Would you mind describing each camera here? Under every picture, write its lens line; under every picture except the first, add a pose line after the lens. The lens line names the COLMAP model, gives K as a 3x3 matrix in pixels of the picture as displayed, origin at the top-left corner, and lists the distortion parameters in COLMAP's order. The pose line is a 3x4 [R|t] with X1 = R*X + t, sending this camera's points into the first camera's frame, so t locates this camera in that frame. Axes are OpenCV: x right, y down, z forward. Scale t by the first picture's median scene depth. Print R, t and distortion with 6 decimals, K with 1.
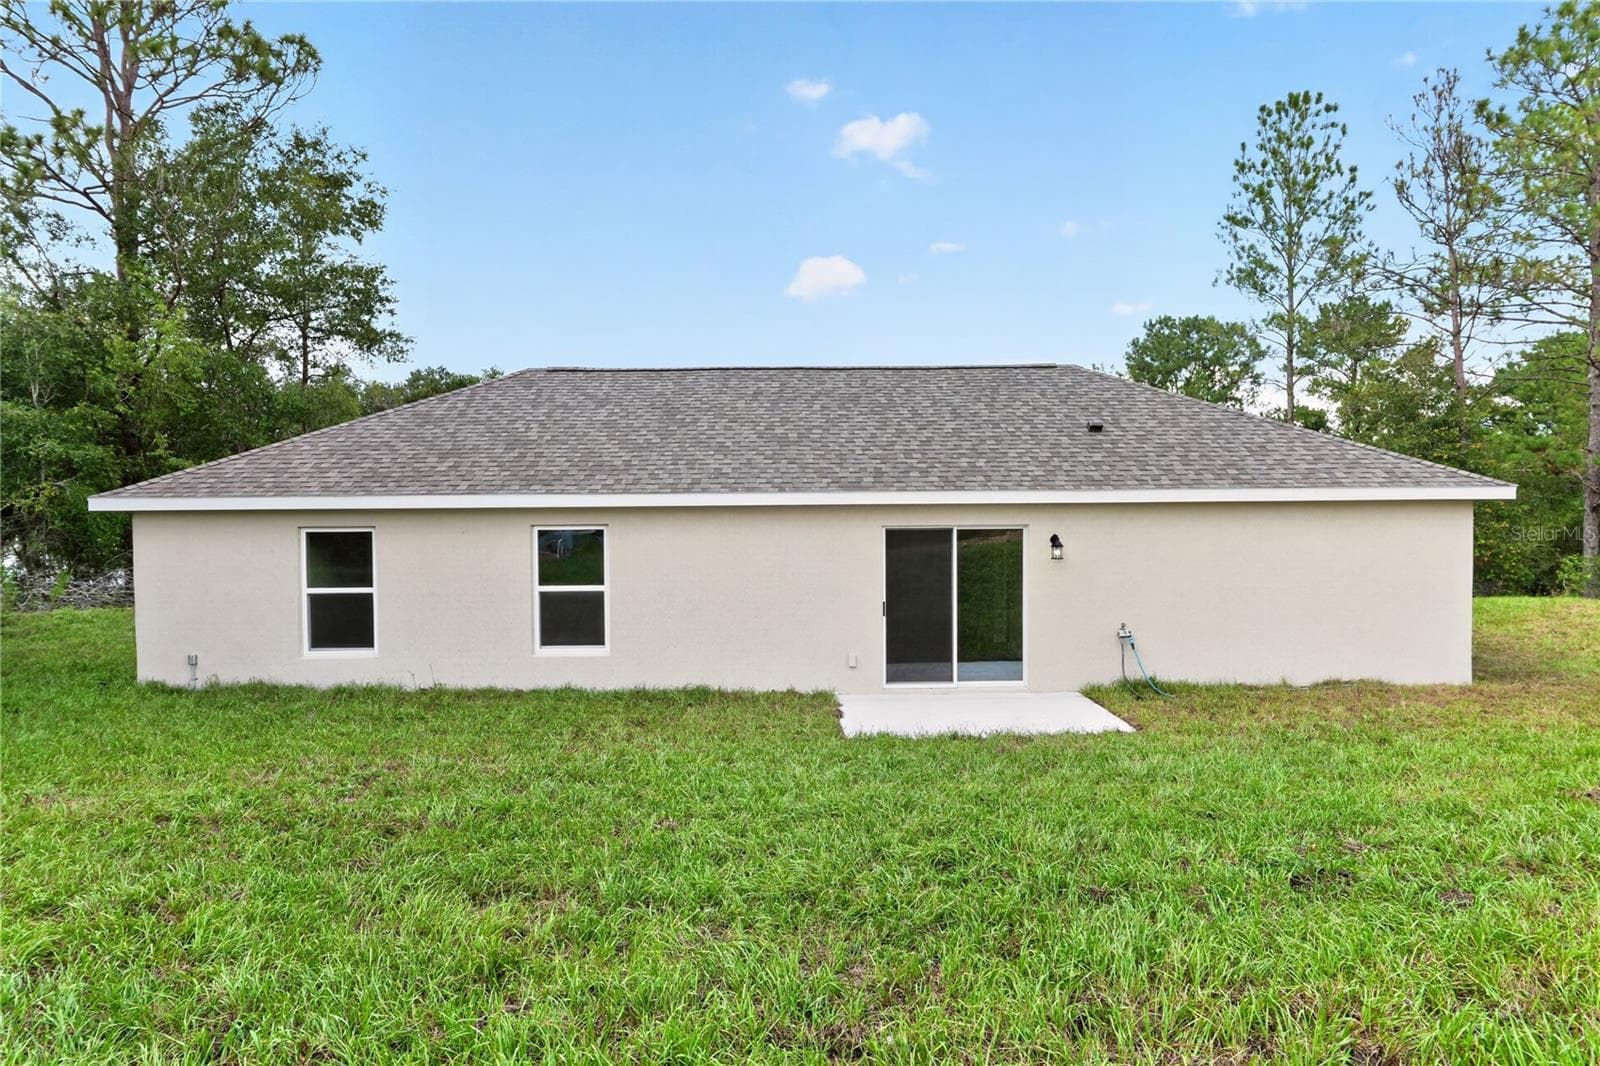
lens RADIAL K [[987.0, 0, 829.0], [0, 987.0, 533.1], [0, 0, 1]] dist [-0.003486, -0.000297]
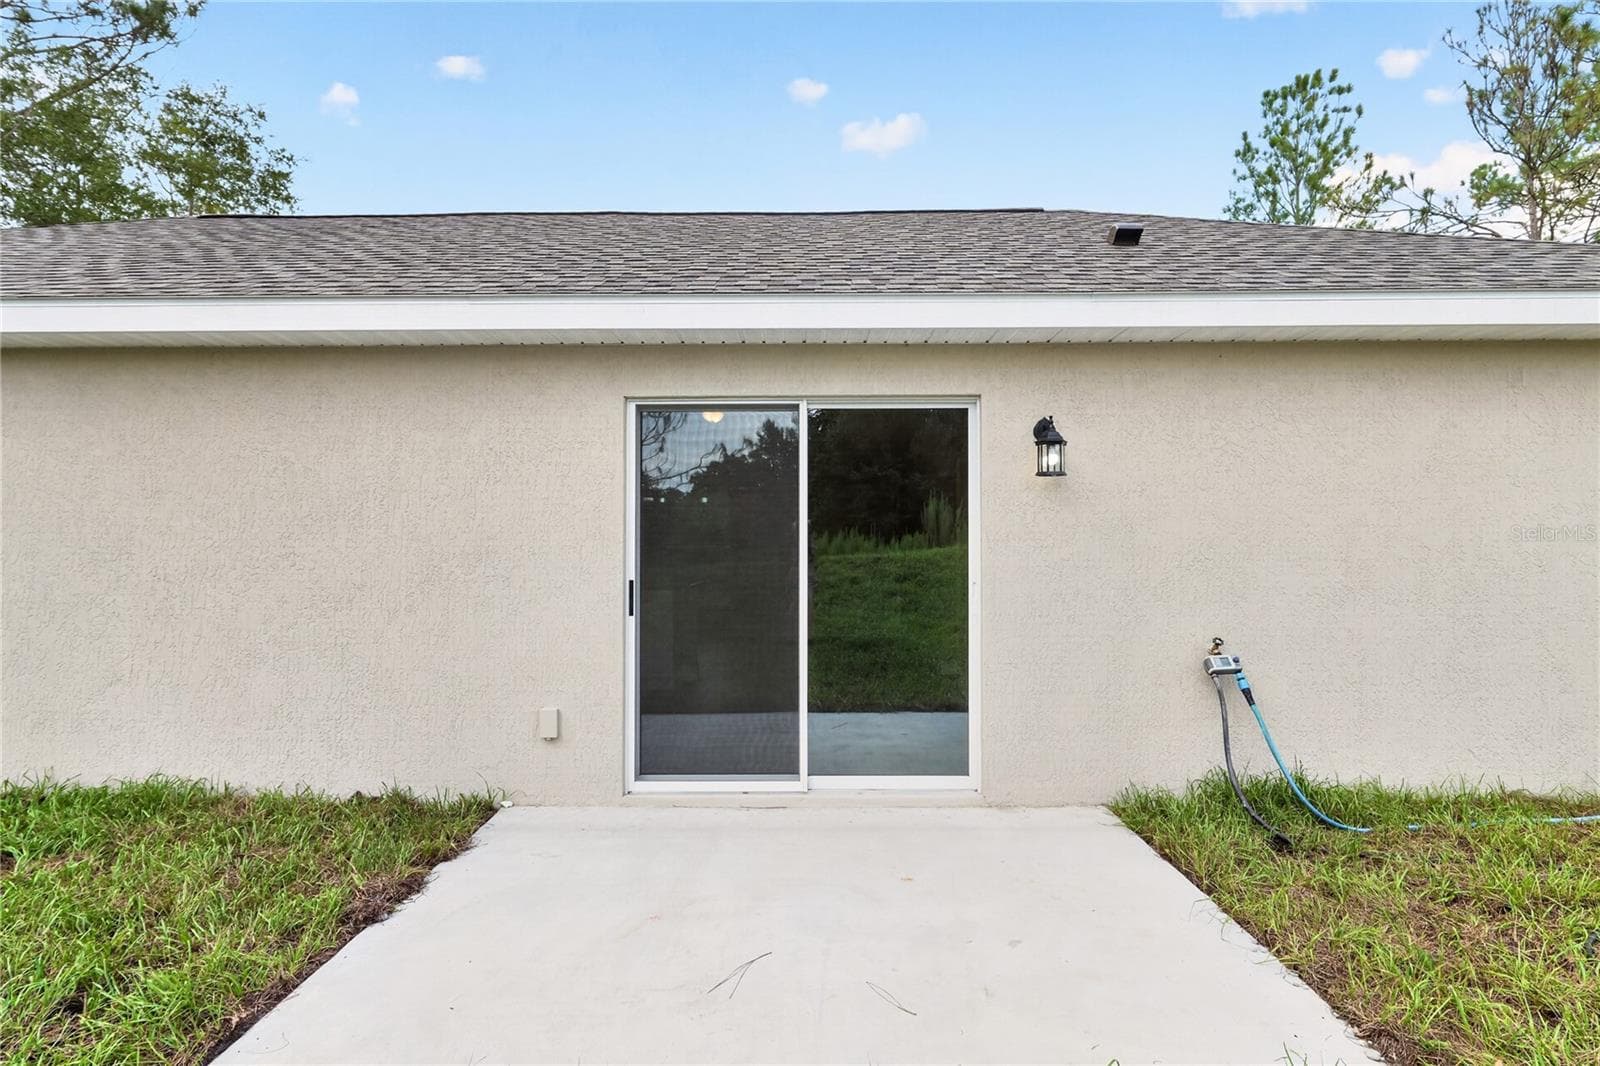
lens RADIAL K [[848.4, 0, 800.0], [0, 848.4, 533.0], [0, 0, 1]] dist [0.000102, 0.000734]
pose [[0.998573, 0.003813, -0.053261, 0.145094], [-0.005990, 0.999150, -0.040780, 0.063247], [0.053061, 0.041041, 0.997748, 0.639344]]
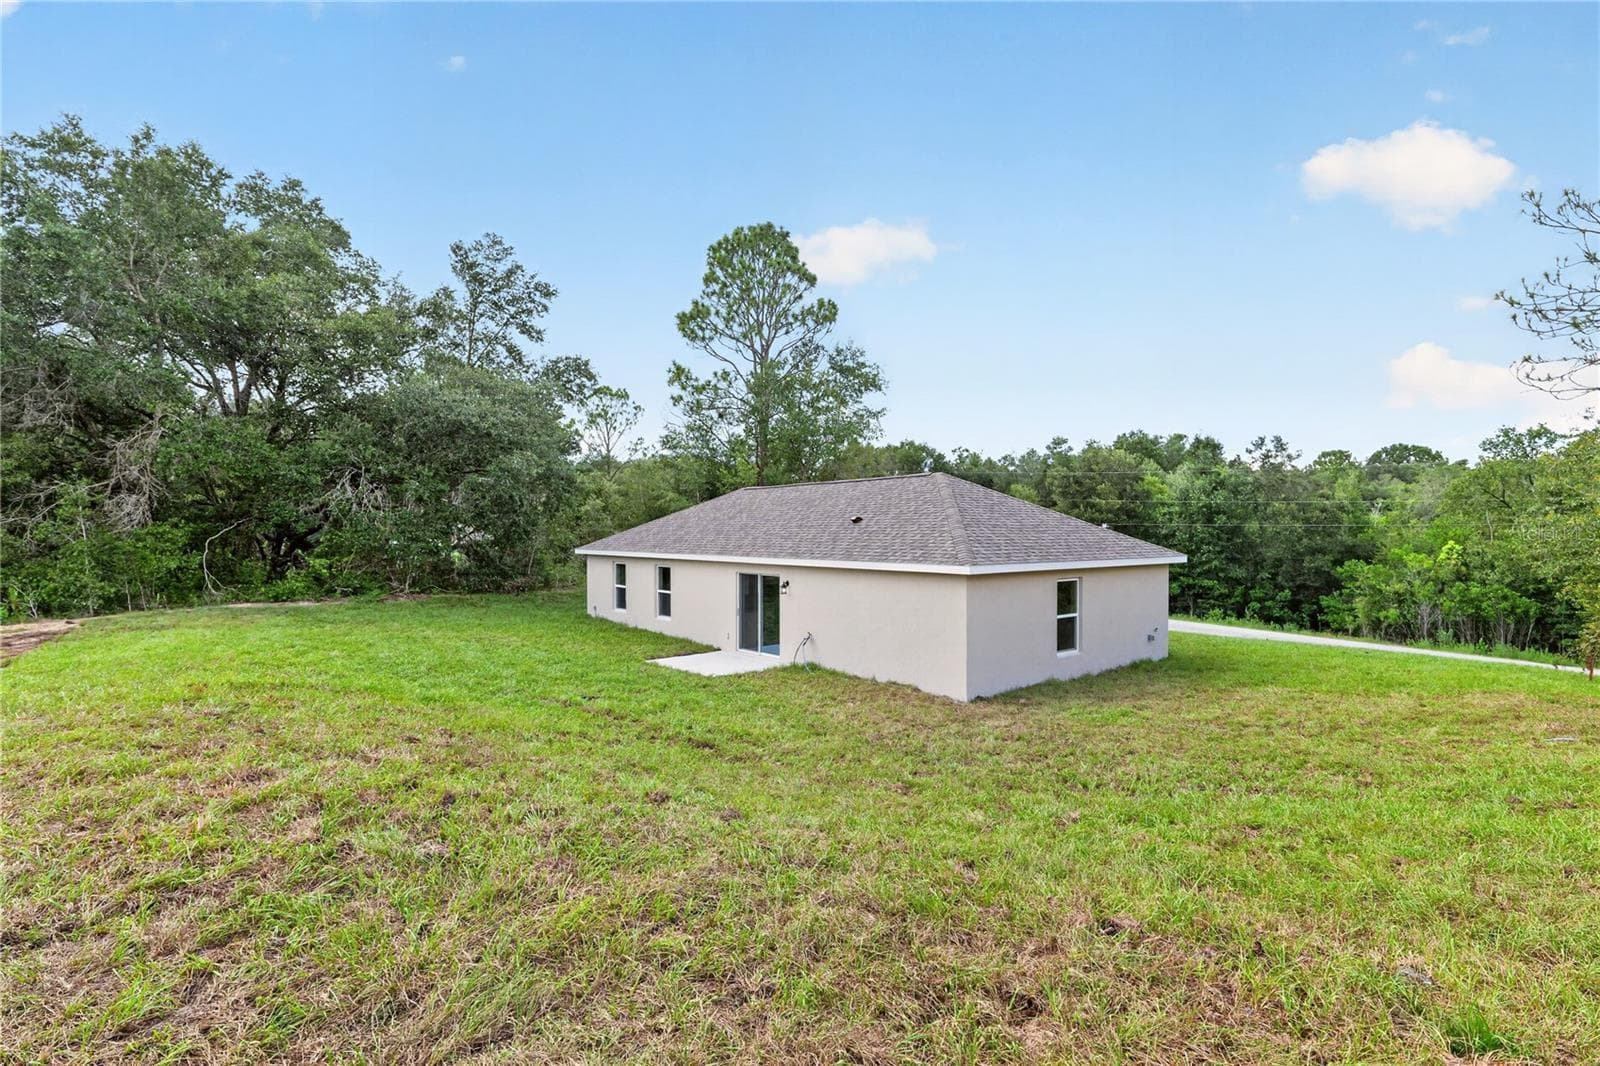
lens RADIAL K [[772.2, 0, 804.4], [0, 772.2, 532.1], [0, 0, 1]] dist [0.000027, -0.000080]
pose [[0.604533, 0.007829, -0.796542, 1.429351], [-0.018966, 0.999810, -0.004567, -0.086325], [0.796355, 0.017868, 0.604566, 0.121779]]
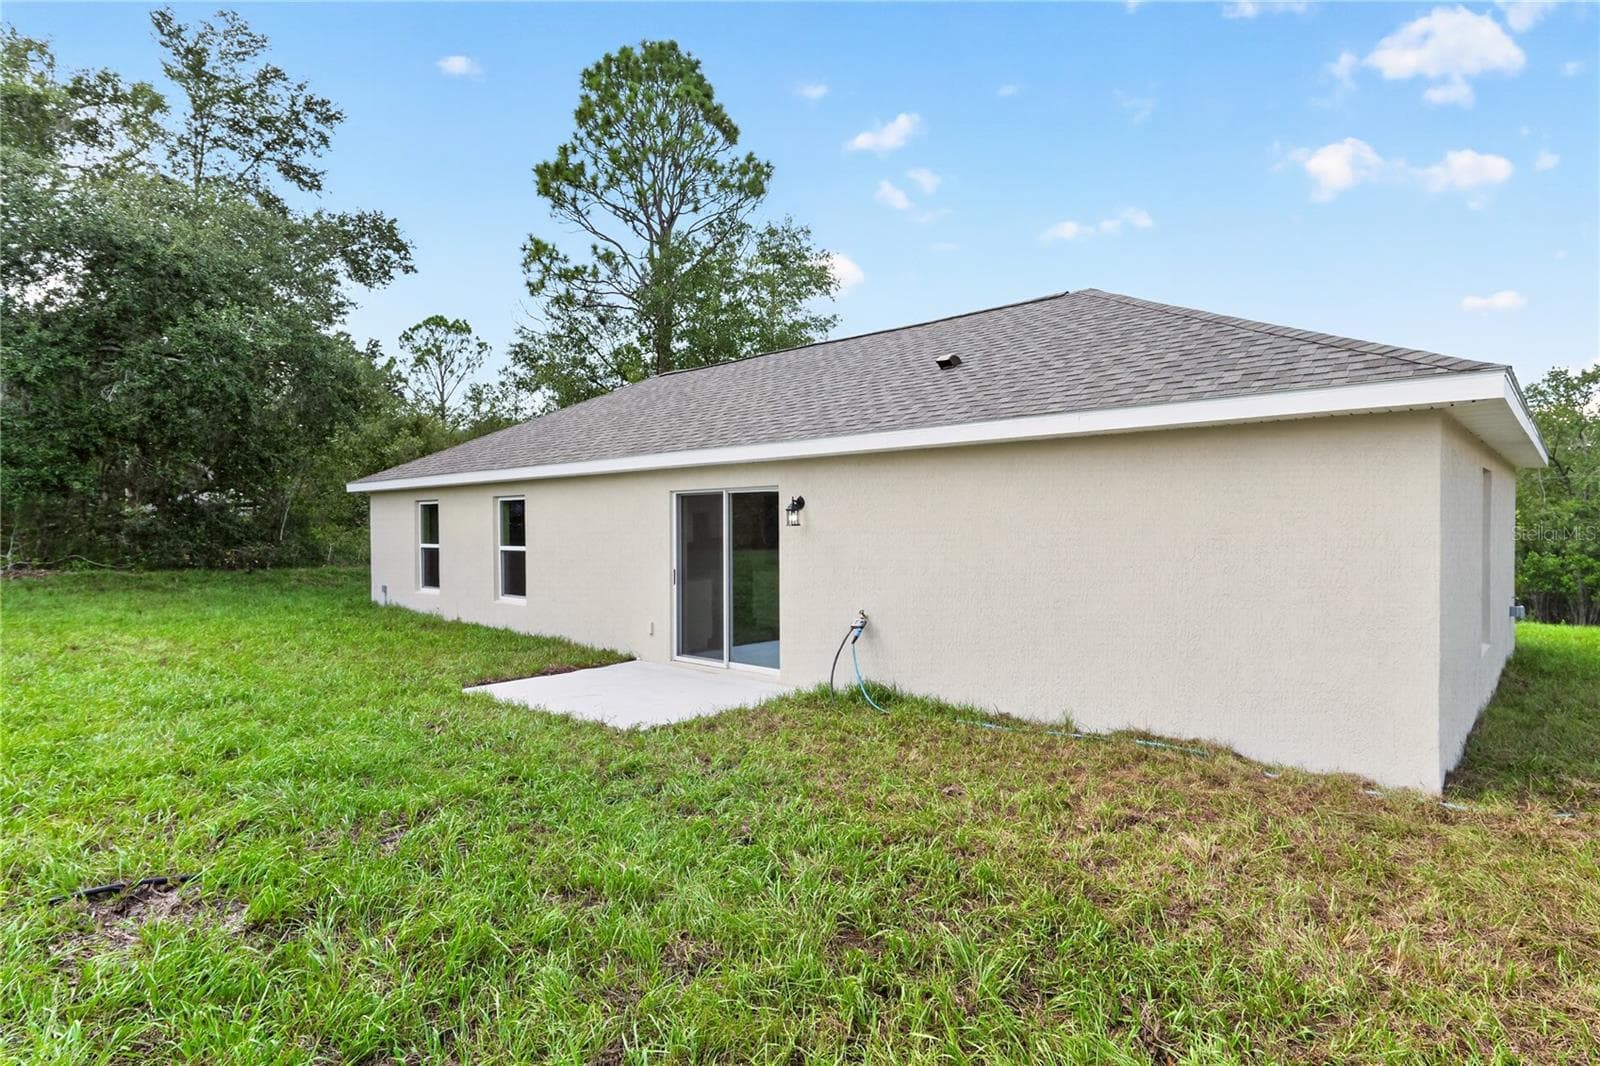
lens RADIAL K [[848.4, 0, 800.0], [0, 848.4, 533.0], [0, 0, 1]] dist [0.000102, 0.000734]
pose [[0.707454, 0.009419, -0.706697, 0.730999], [-0.012450, 0.999922, 0.000863, 0.030967], [0.706650, 0.008188, 0.707516, 0.491683]]
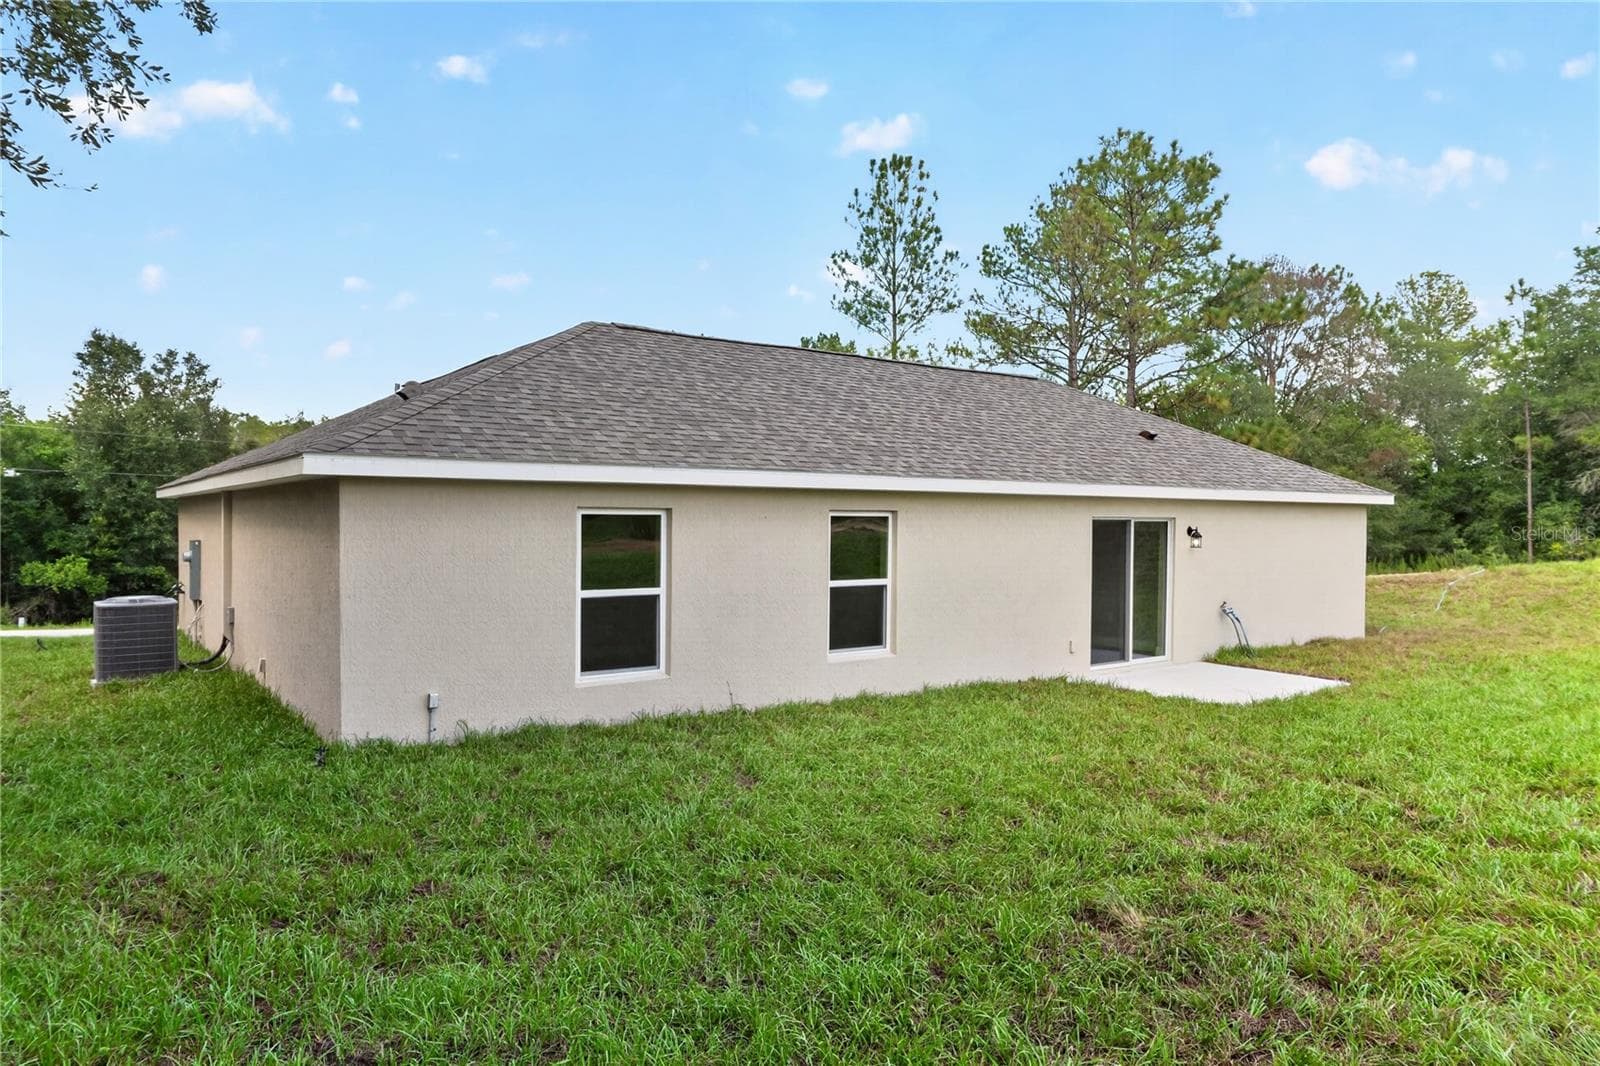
lens RADIAL K [[987.0, 0, 829.0], [0, 987.0, 533.1], [0, 0, 1]] dist [-0.003486, -0.000297]
pose [[0.834857, 0.004764, 0.550446, -0.748904], [0.000039, 0.999962, -0.008714, 0.018841], [-0.550467, 0.007297, 0.834825, 0.273678]]
